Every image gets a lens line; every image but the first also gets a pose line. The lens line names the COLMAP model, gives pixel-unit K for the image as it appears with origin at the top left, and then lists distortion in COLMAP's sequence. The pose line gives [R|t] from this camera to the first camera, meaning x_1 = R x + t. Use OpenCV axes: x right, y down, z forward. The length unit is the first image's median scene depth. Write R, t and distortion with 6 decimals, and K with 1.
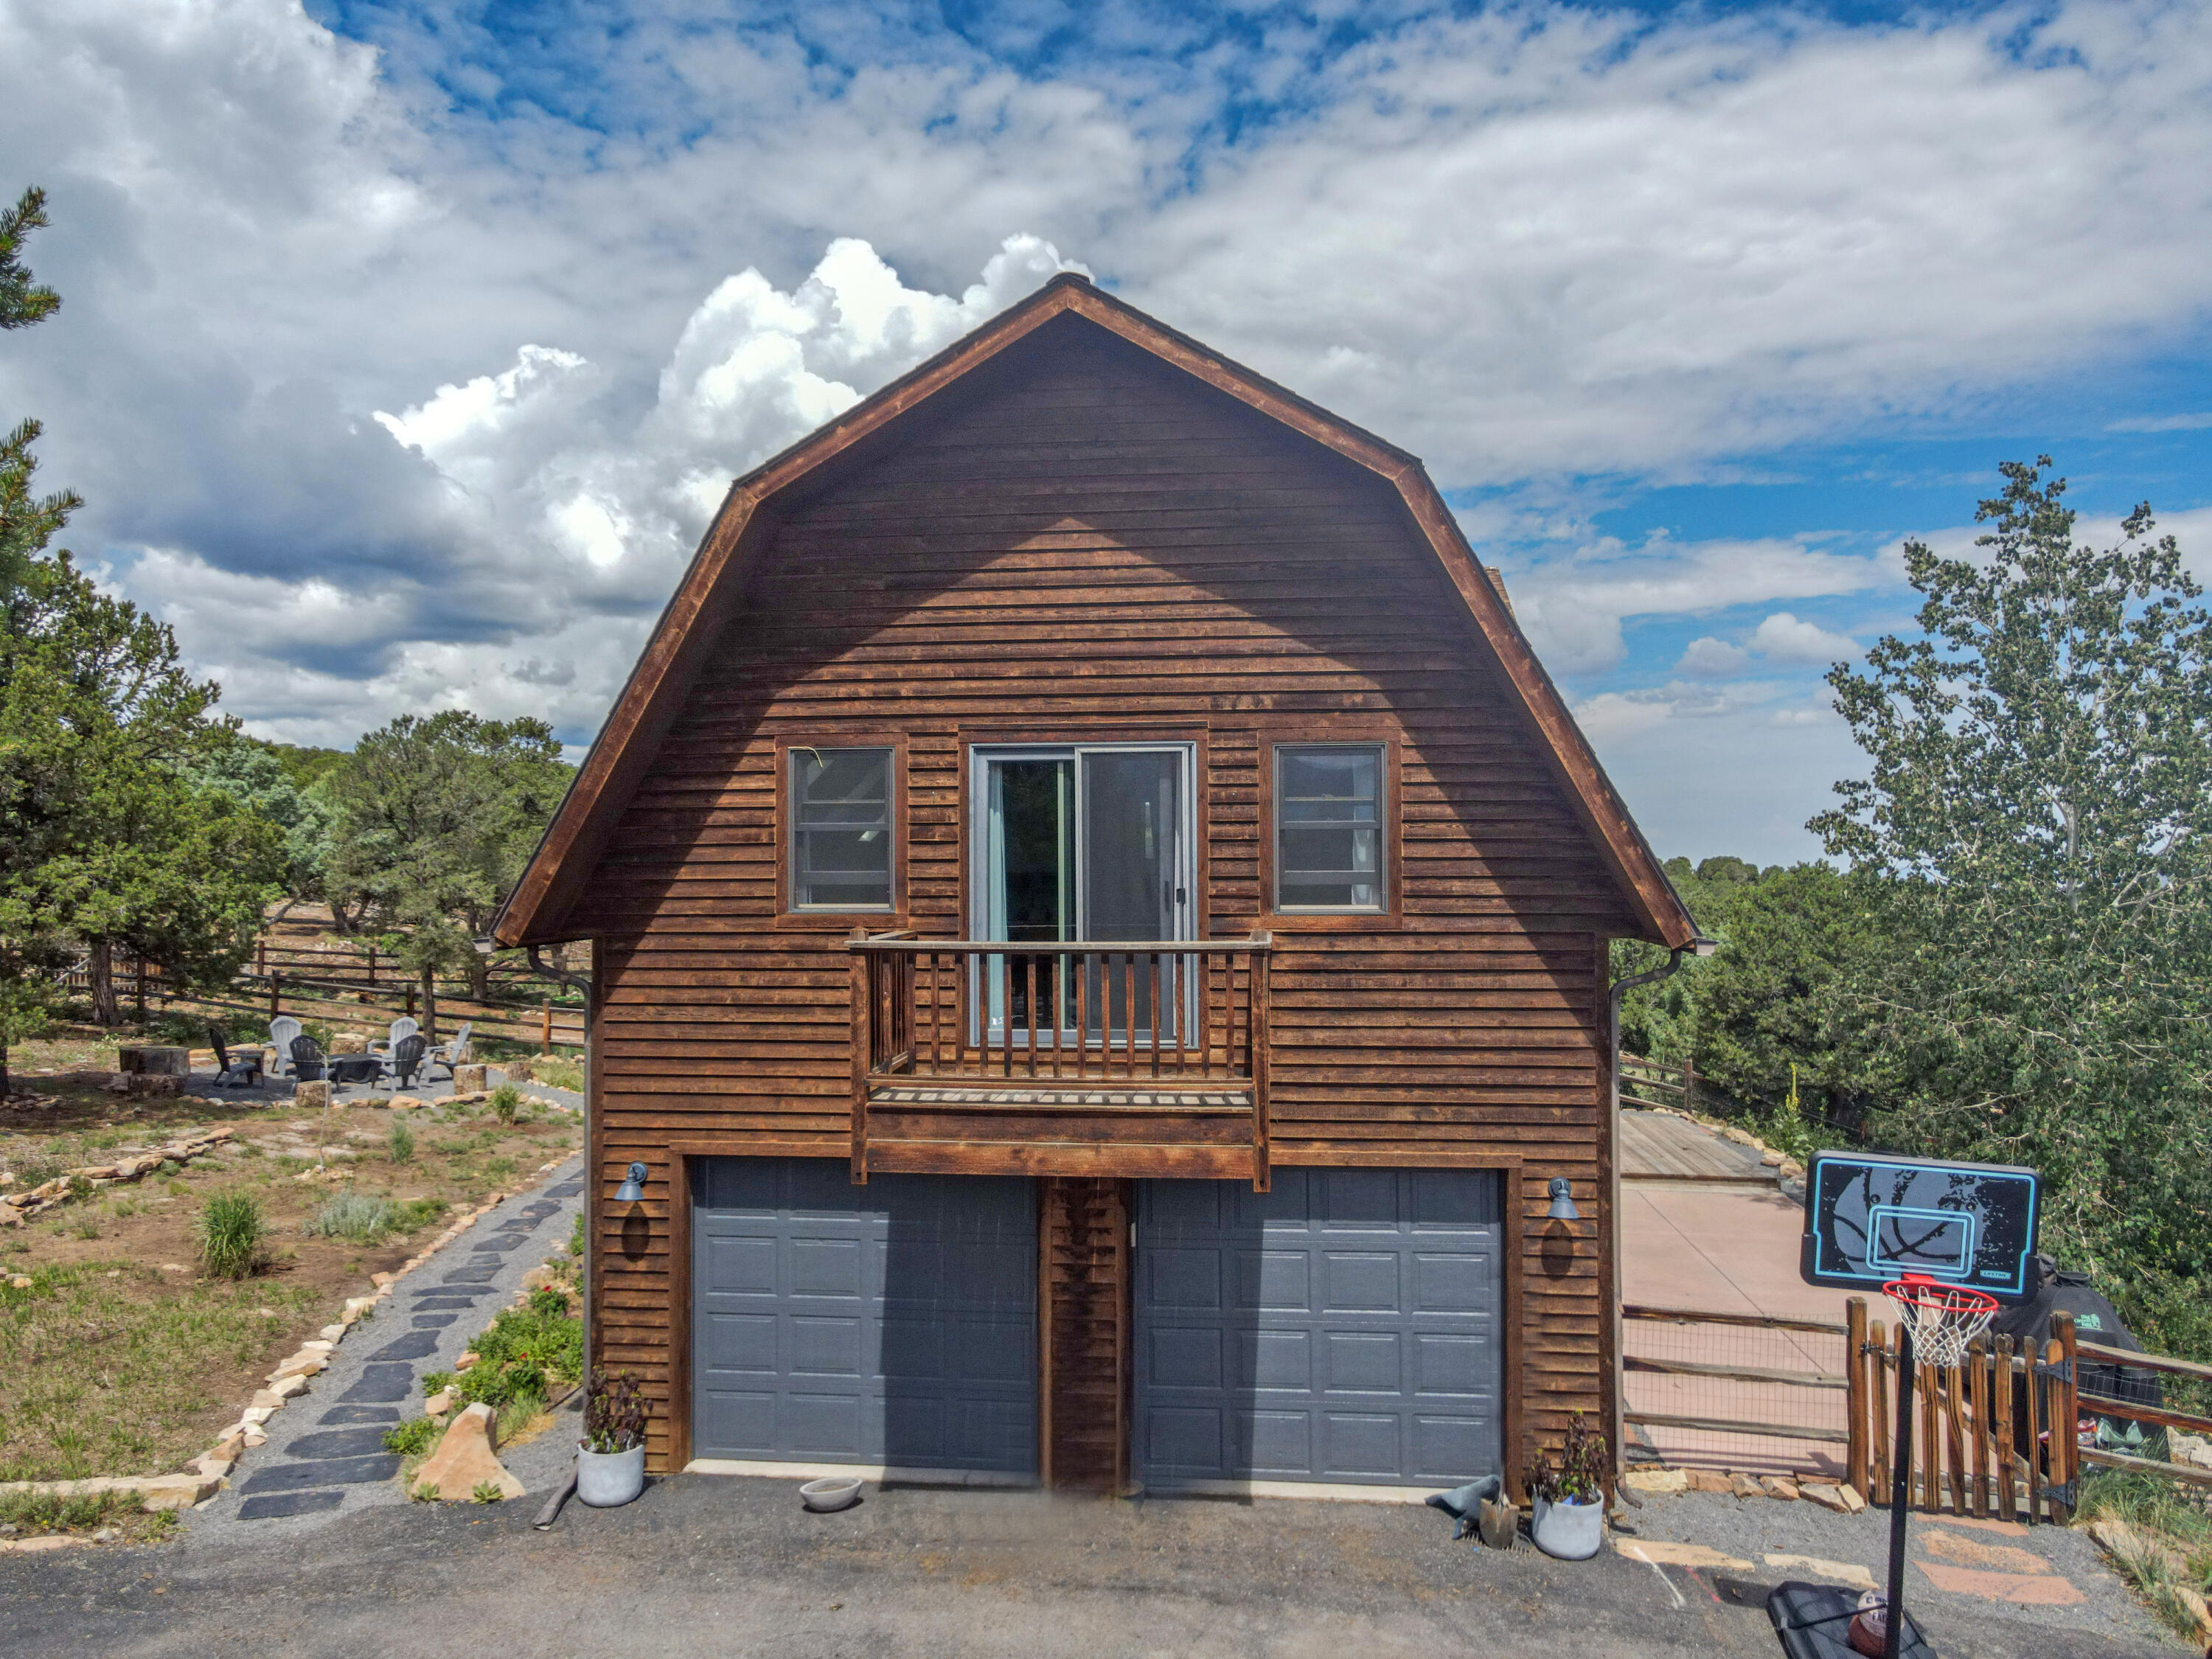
lens RADIAL K [[1612.1, 0, 1104.9], [0, 1612.1, 843.0], [0, 0, 1]] dist [0.011014, 0.010880]
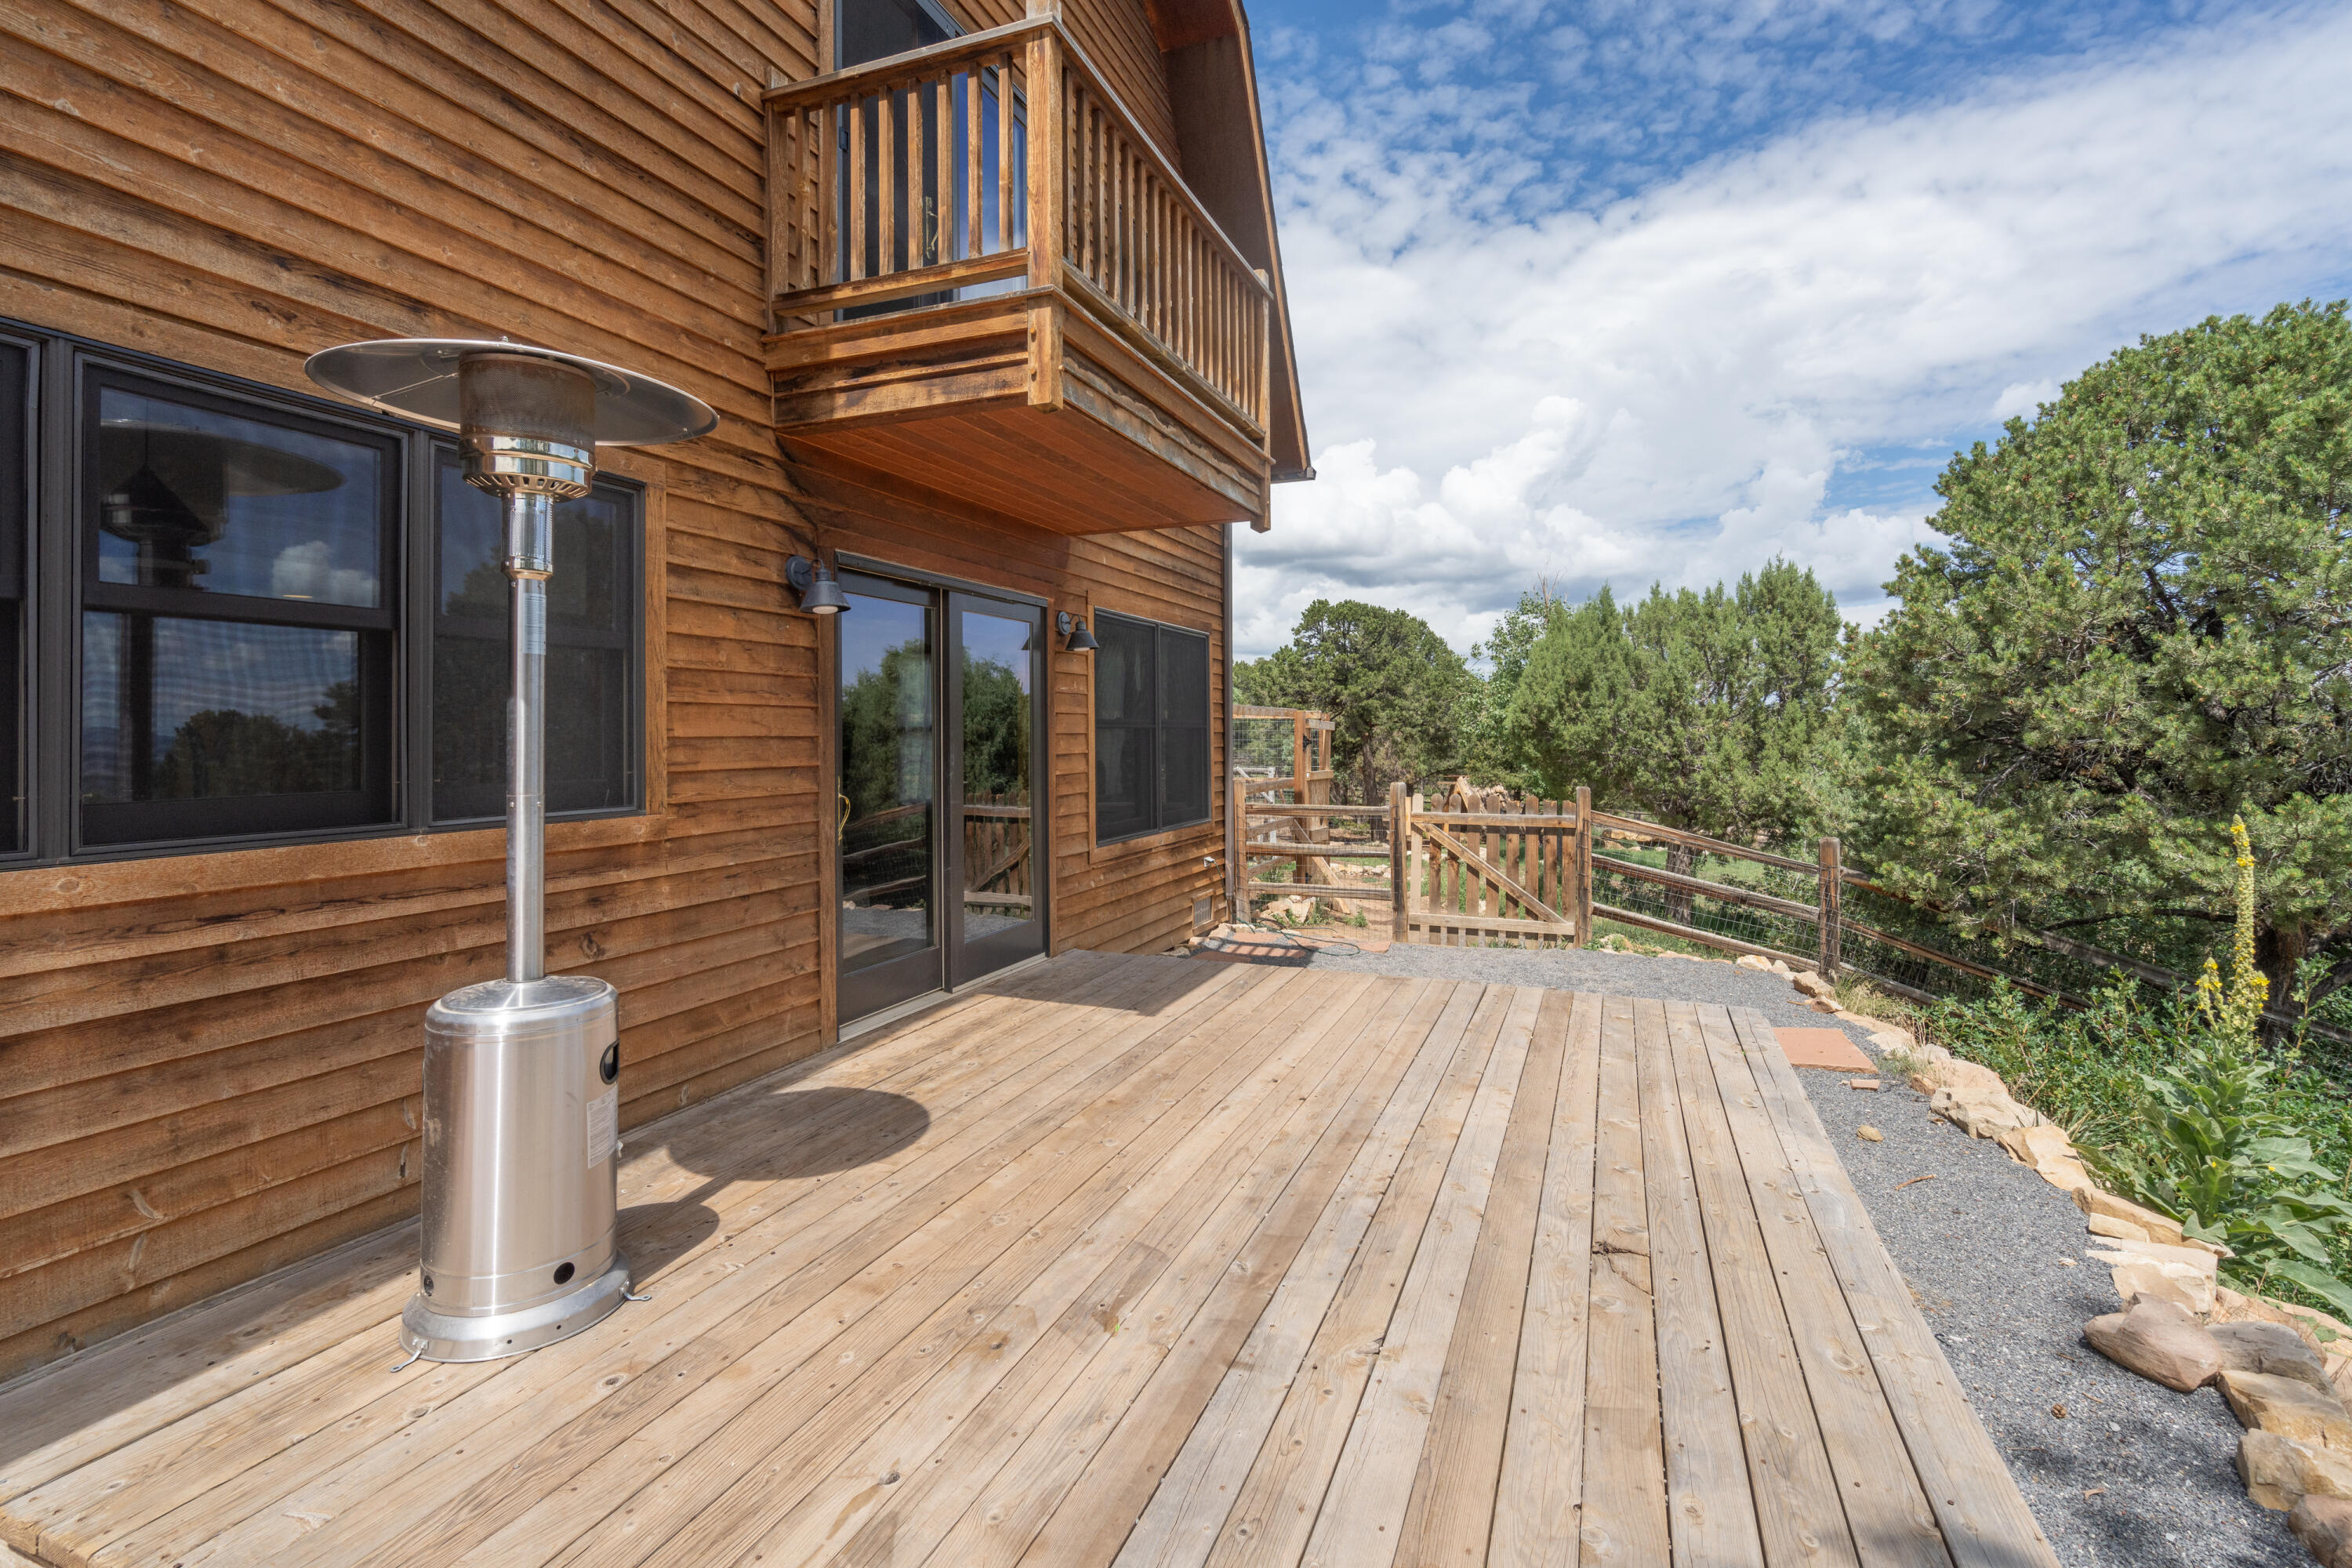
lens RADIAL K [[1091.1, 0, 1201.3], [0, 1091.1, 710.7], [0, 0, 1]] dist [0.000779, 0.001219]
pose [[0.968769, -0.011537, -0.247695, 0.284451], [0.009495, 0.999910, -0.009437, 0.106315], [0.247782, 0.006790, 0.968792, 0.715557]]
